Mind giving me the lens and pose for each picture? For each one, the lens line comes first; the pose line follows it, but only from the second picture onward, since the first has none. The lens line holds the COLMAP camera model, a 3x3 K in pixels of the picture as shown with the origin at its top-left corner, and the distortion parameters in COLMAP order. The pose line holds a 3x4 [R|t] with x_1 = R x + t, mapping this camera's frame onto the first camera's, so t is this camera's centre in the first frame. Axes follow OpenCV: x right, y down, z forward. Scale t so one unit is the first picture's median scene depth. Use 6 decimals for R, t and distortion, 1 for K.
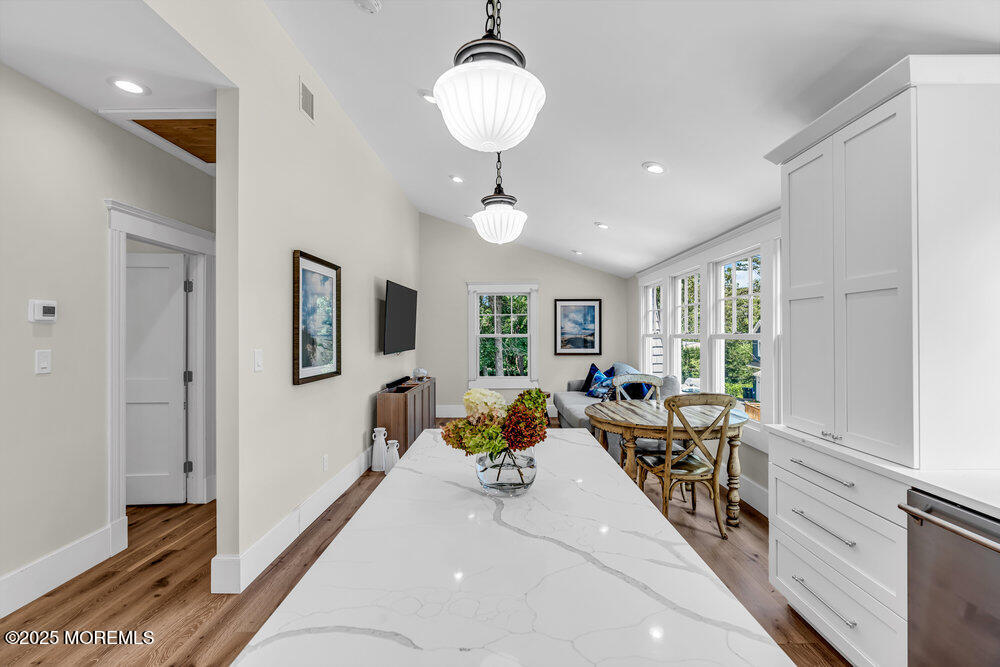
lens RADIAL K [[448.3, 0, 501.5], [0, 448.3, 335.1], [0, 0, 1]] dist [-0.013506, 0.001603]
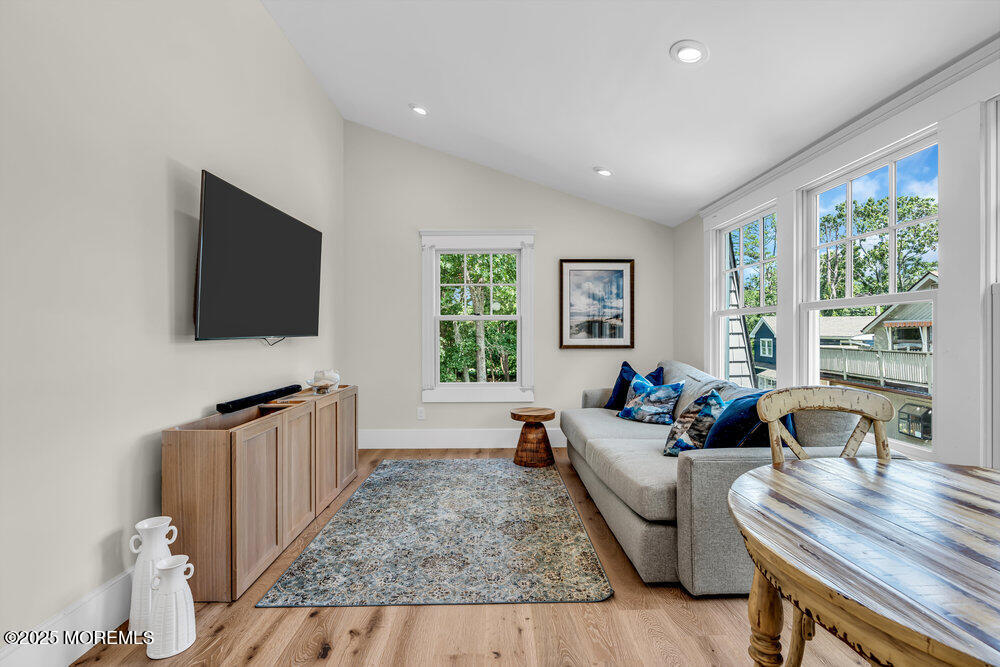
lens RADIAL K [[448.3, 0, 501.0], [0, 448.3, 332.5], [0, 0, 1]] dist [-0.013506, 0.001603]
pose [[0.999487, 0.001155, 0.032001, 0.018569], [-0.000929, 0.999975, -0.007064, 0.030923], [-0.032008, 0.007031, 0.999463, 0.435151]]
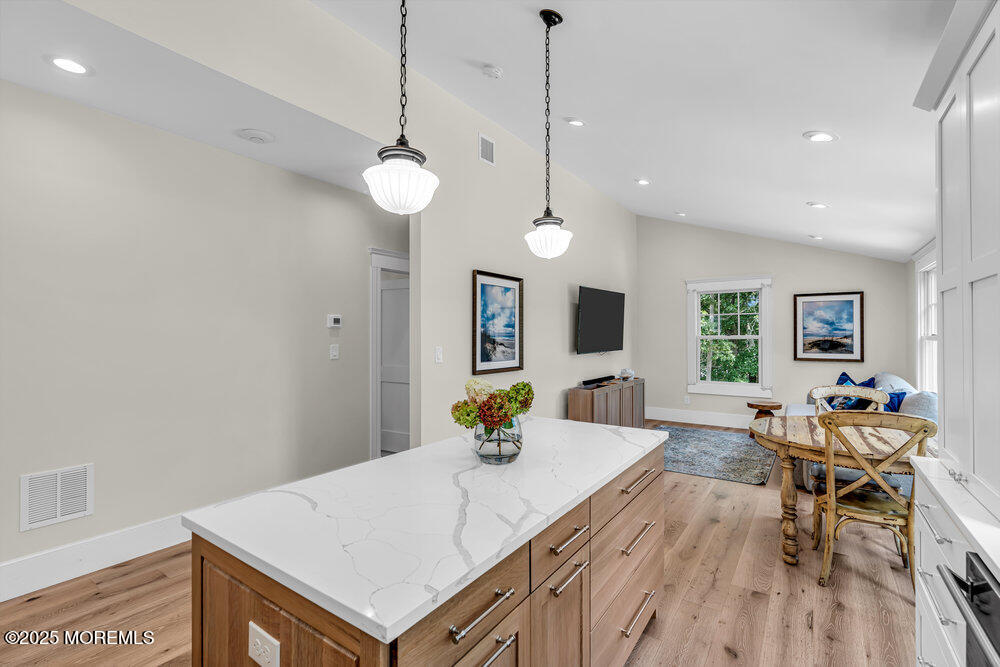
lens RADIAL K [[448.3, 0, 502.5], [0, 448.3, 336.6], [0, 0, 1]] dist [-0.013506, 0.001603]
pose [[0.824729, 0.003963, -0.565515, 0.162944], [-0.002866, 0.999992, 0.002828, -0.001319], [0.565522, -0.000712, 0.824733, -0.007382]]
